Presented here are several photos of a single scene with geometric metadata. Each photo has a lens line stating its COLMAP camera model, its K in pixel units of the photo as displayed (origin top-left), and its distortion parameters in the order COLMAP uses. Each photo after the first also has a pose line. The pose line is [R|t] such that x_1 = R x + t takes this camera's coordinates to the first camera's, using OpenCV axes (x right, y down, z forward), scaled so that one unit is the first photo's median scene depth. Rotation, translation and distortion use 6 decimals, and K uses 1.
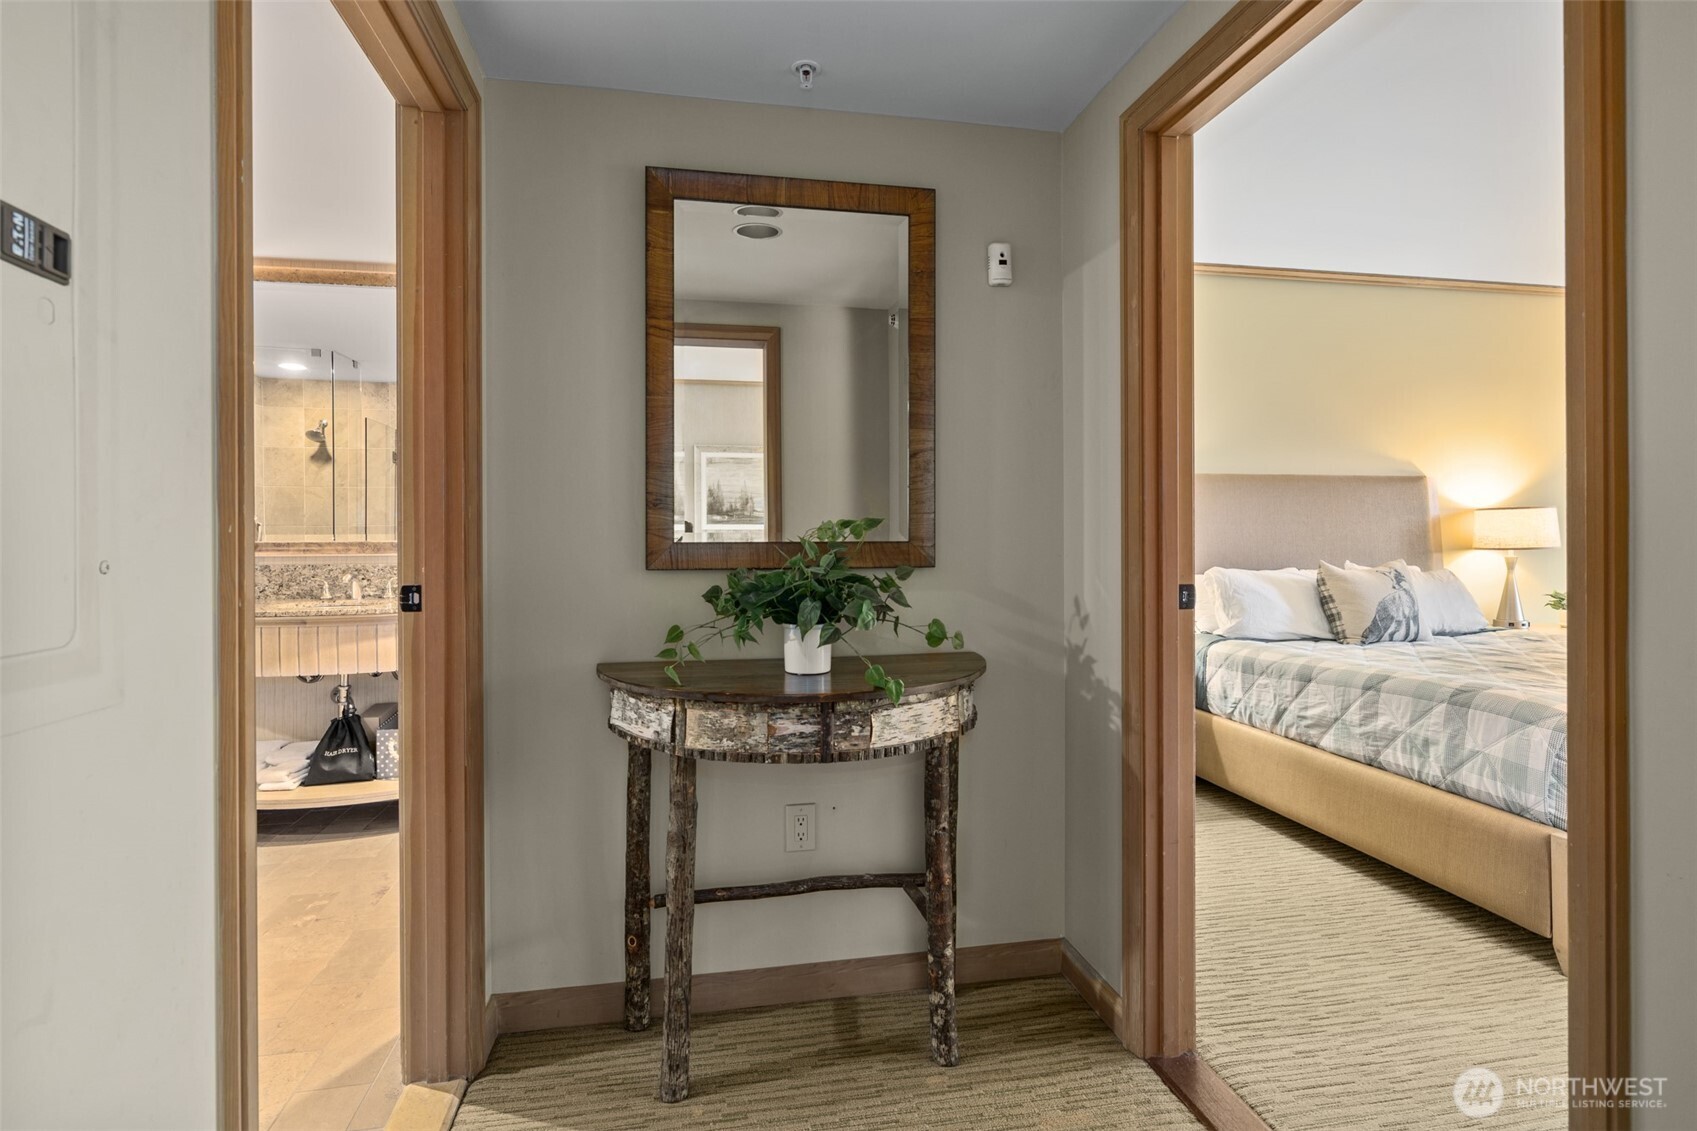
lens RADIAL K [[816.0, 0, 831.7], [0, 816.0, 534.0], [0, 0, 1]] dist [-0.007958, 0.000385]
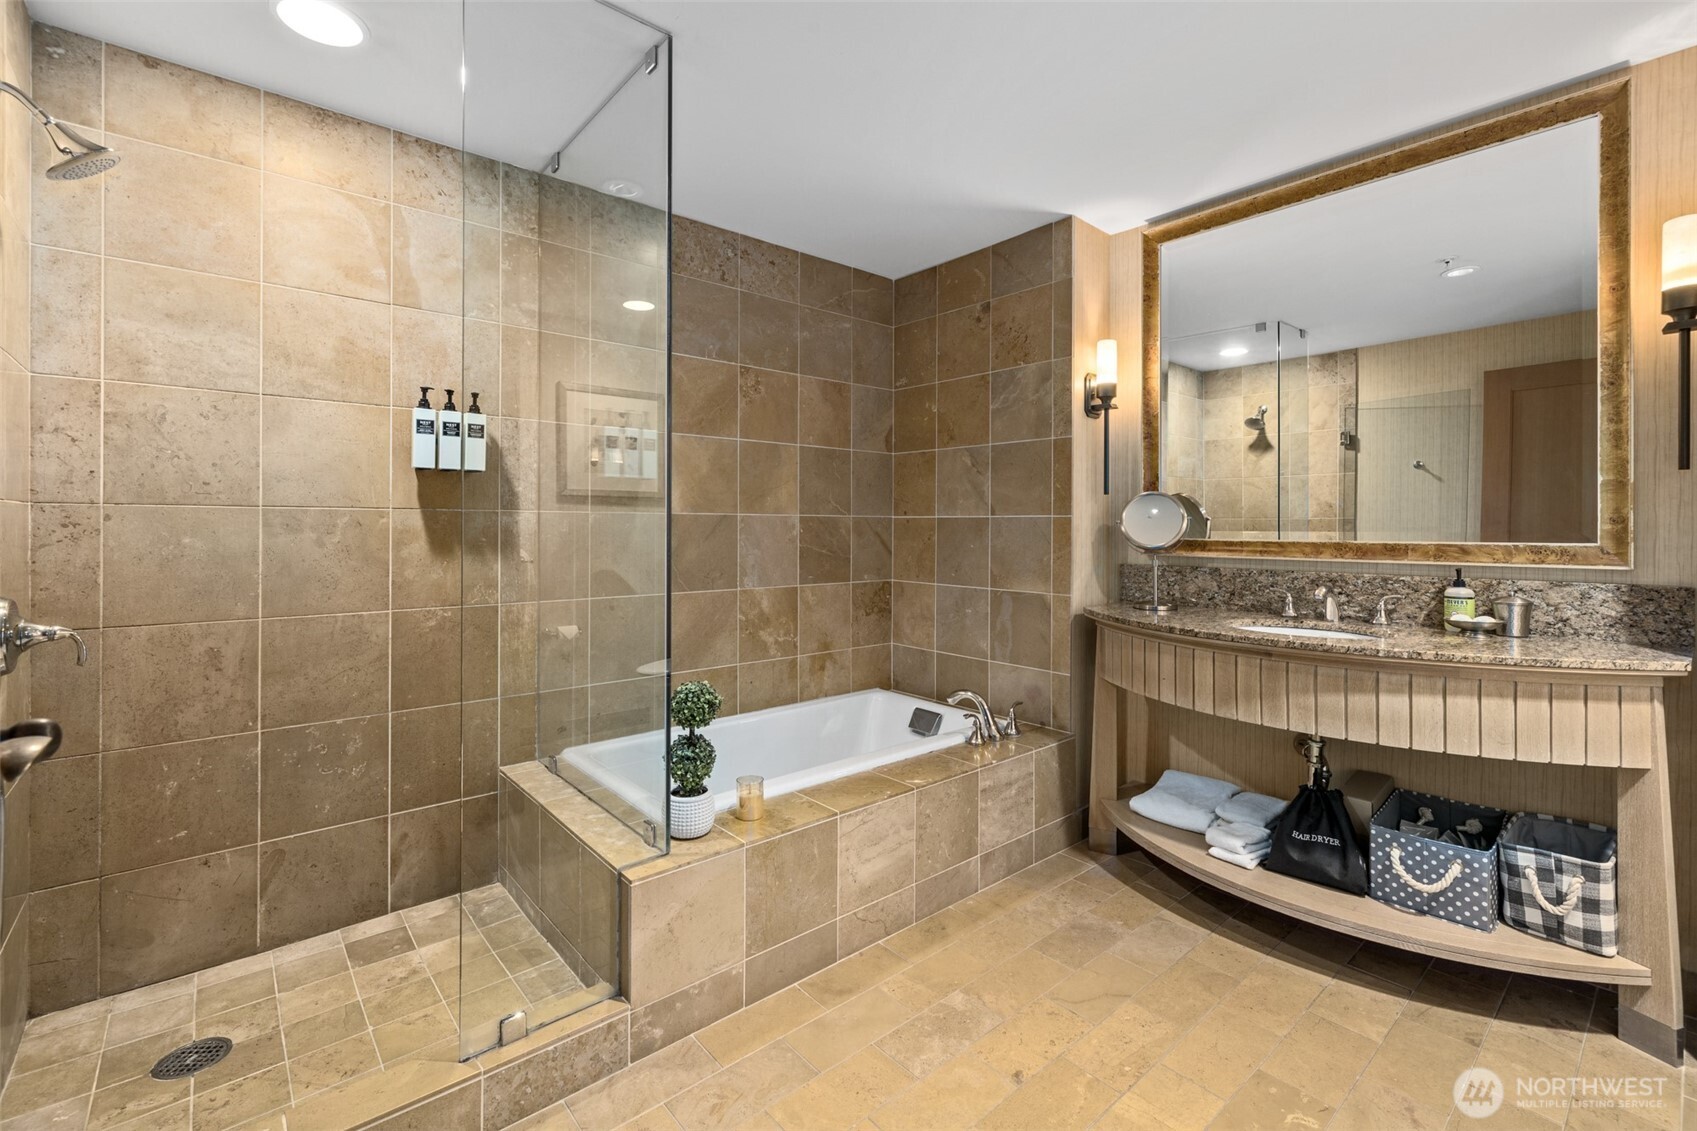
lens RADIAL K [[745.4, 0, 841.6], [0, 745.4, 525.9], [0, 0, 1]] dist [-0.000414, 0.000062]
pose [[0.493944, 0.005472, -0.869476, -0.239199], [-0.003330, 0.999985, 0.004402, -0.007010], [0.869487, 0.000721, 0.493955, 0.312795]]
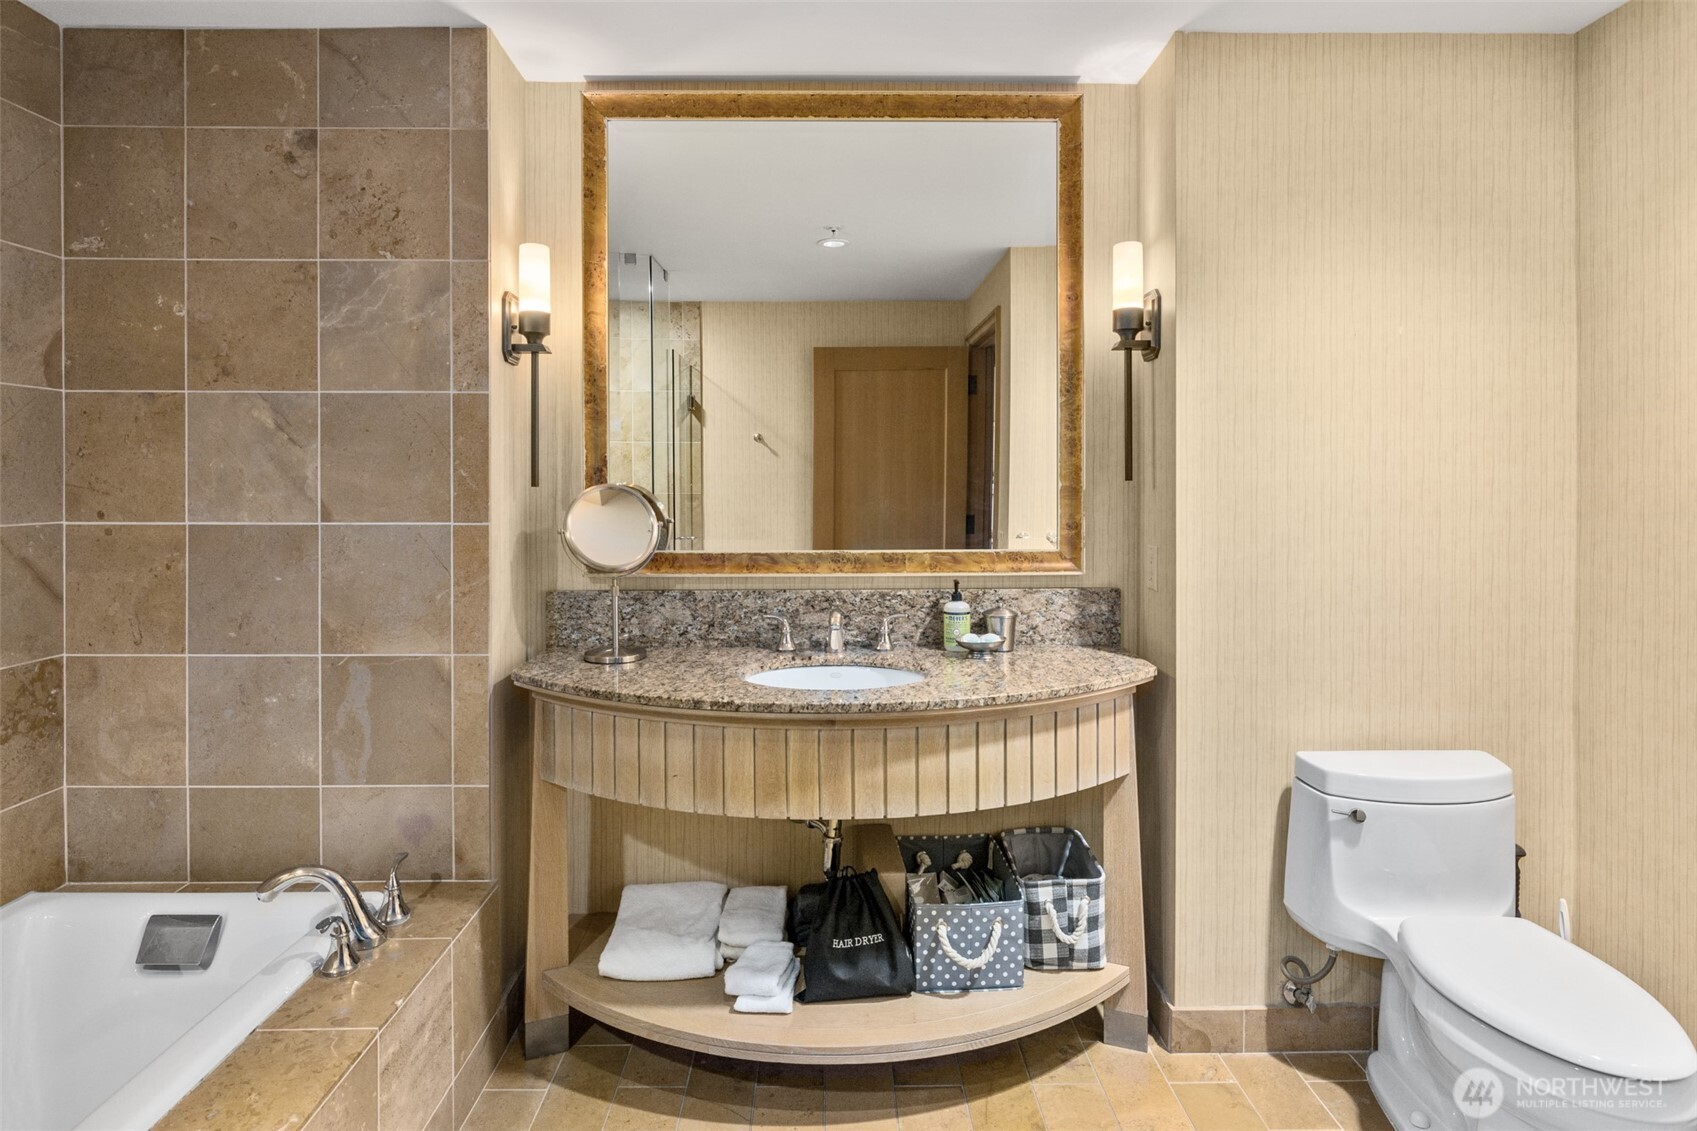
lens RADIAL K [[923.8, 0, 857.5], [0, 923.8, 488.6], [0, 0, 1]] dist [0.001058, -0.003082]
pose [[0.985556, 0.005503, -0.169261, -0.491577], [-0.003774, 0.999937, 0.010538, -0.048054], [0.169309, -0.009747, 0.985515, 0.373994]]
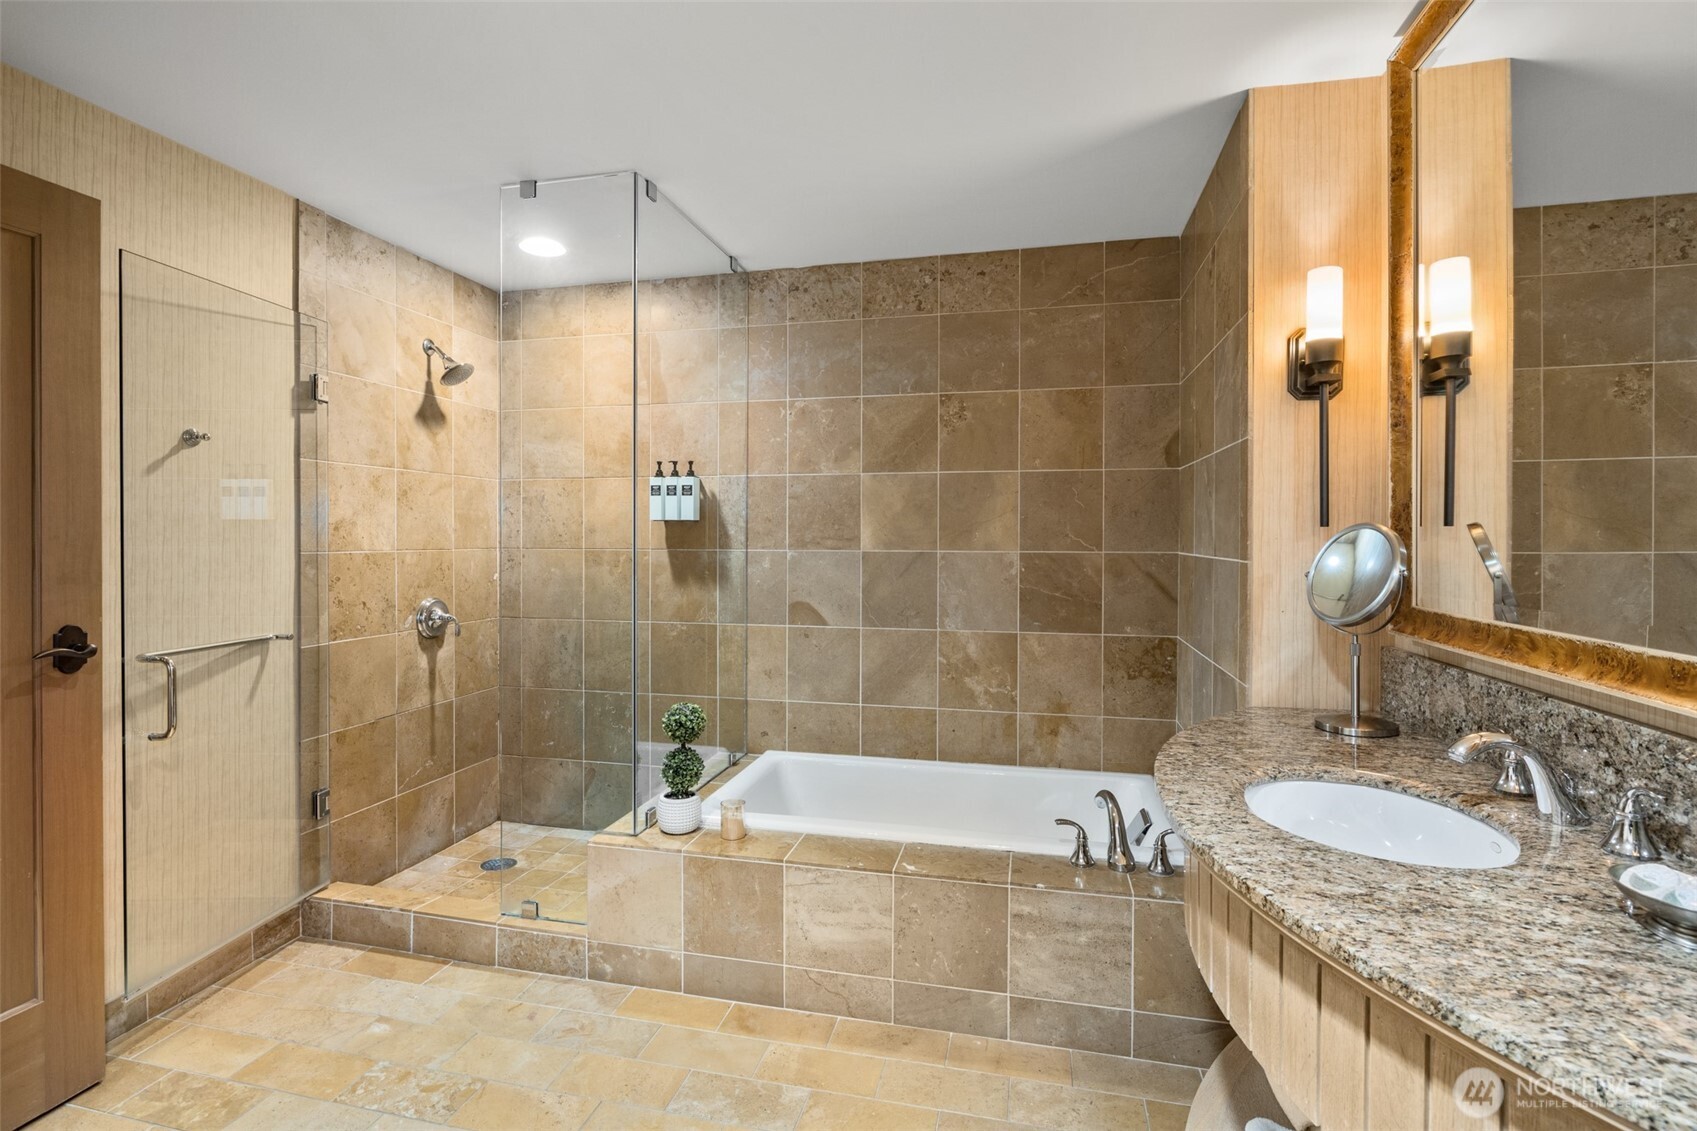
lens RADIAL K [[816.0, 0, 841.8], [0, 816.0, 541.4], [0, 0, 1]] dist [-0.007958, 0.000385]
pose [[-0.419651, 0.009710, -0.907633, -0.185671], [0.003055, 0.999952, 0.009285, -0.037308], [0.907680, 0.001124, -0.419661, 0.948371]]
